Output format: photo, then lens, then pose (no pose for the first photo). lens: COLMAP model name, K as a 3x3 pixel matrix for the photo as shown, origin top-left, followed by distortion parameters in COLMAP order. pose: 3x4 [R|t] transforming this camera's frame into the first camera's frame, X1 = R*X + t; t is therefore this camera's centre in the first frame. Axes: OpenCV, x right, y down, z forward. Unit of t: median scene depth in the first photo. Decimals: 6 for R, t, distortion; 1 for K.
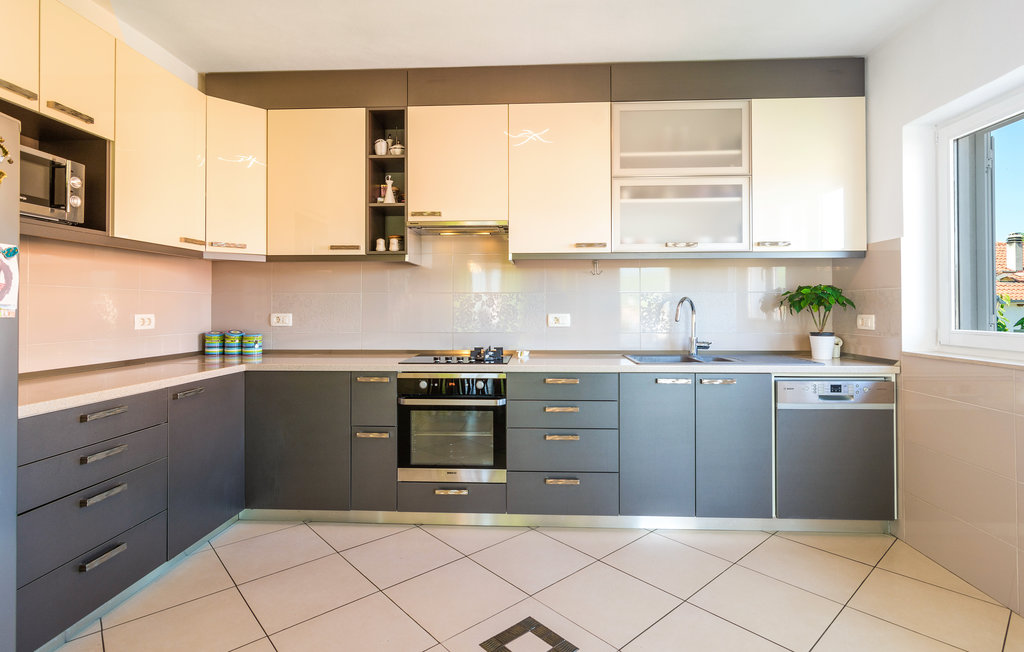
lens RADIAL K [[569.6, 0, 511.8], [0, 569.6, 283.0], [0, 0, 1]] dist [-0.002874, -0.000534]
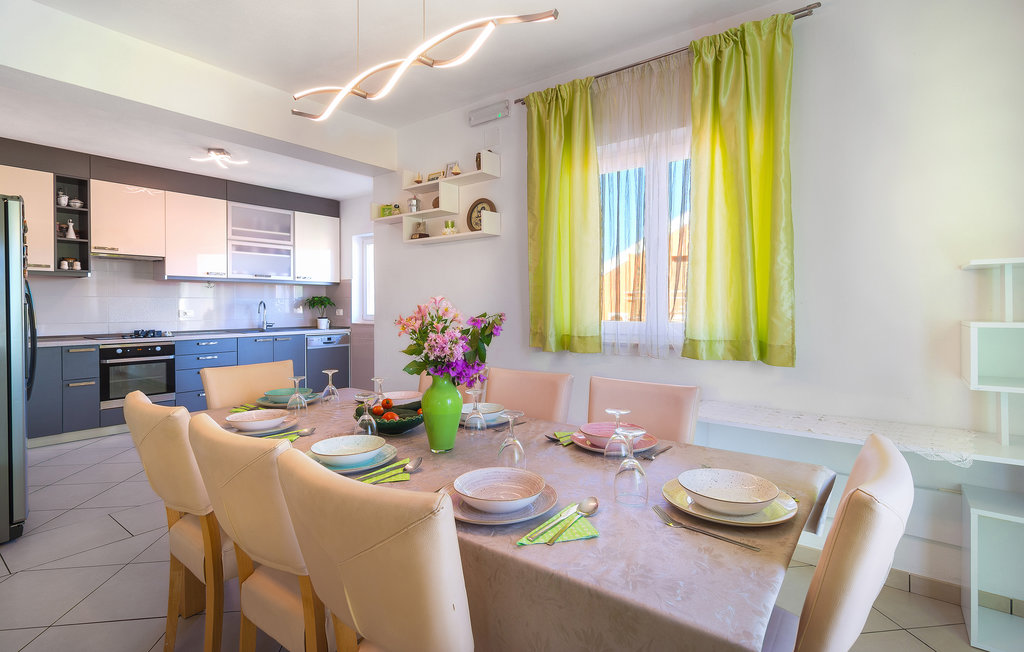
lens RADIAL K [[492.6, 0, 510.7], [0, 492.6, 309.1], [0, 0, 1]] dist [0.001602, 0.000182]
pose [[0.561058, -0.004206, 0.827766, -0.685265], [-0.022183, 0.999552, 0.020115, -0.003020], [-0.827479, -0.029648, 0.560713, -0.761895]]
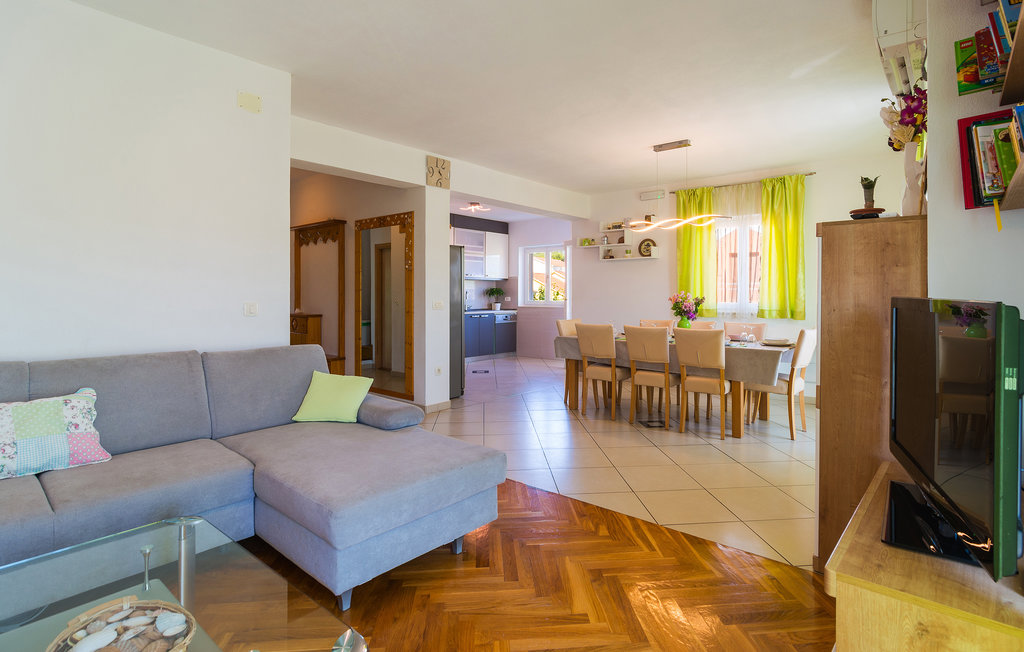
lens RADIAL K [[497.5, 0, 542.7], [0, 497.5, 298.7], [0, 0, 1]] dist [-0.001377, -0.000140]
pose [[0.583632, -0.005527, 0.811999, -1.718637], [-0.022696, 0.999475, 0.023116, -0.009085], [-0.811701, -0.031920, 0.583200, -0.953124]]
